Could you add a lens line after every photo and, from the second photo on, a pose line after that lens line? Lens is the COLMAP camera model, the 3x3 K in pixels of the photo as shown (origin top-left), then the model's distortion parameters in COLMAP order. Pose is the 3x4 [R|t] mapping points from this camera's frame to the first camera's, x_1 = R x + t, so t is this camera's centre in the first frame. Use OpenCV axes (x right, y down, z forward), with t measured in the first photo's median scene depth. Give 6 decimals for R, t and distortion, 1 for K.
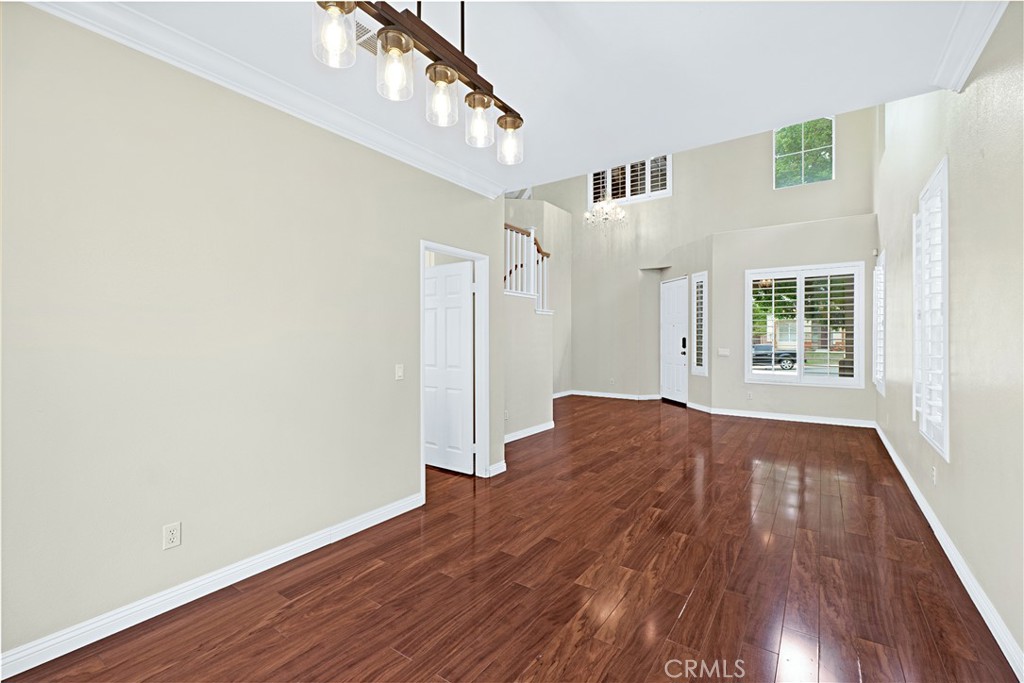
lens RADIAL K [[454.5, 0, 529.7], [0, 454.5, 346.2], [0, 0, 1]] dist [0.002196, -0.000366]
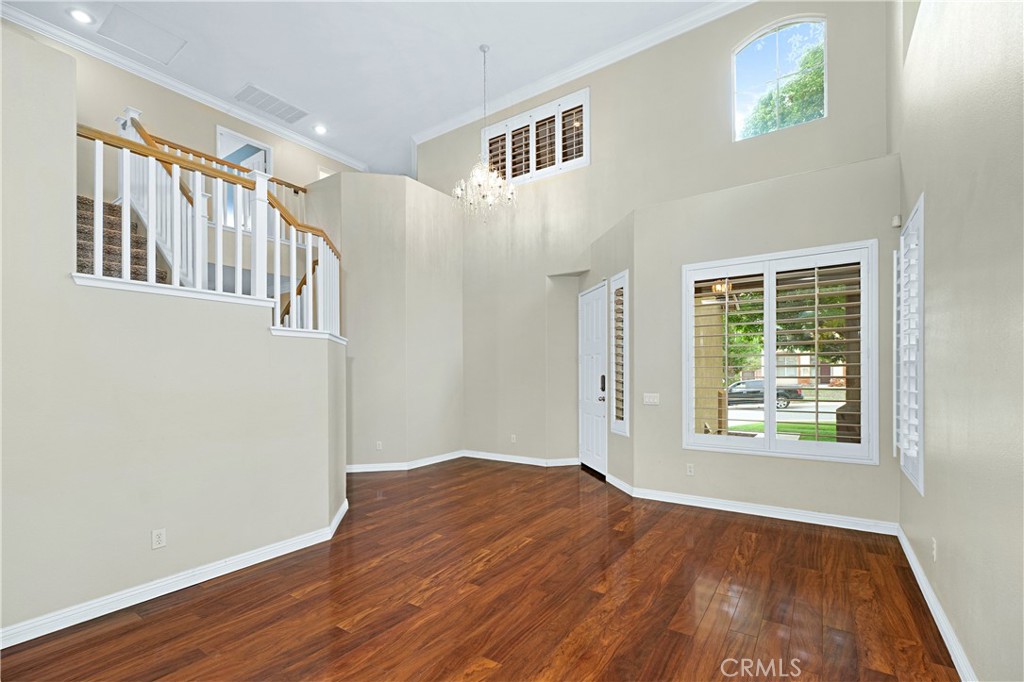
lens RADIAL K [[454.5, 0, 539.2], [0, 454.5, 386.0], [0, 0, 1]] dist [0.002196, -0.000366]
pose [[0.999898, -0.009954, 0.010234, 0.250471], [0.009880, 0.999925, 0.007194, -0.009589], [-0.010305, -0.007092, 0.999922, 0.356838]]
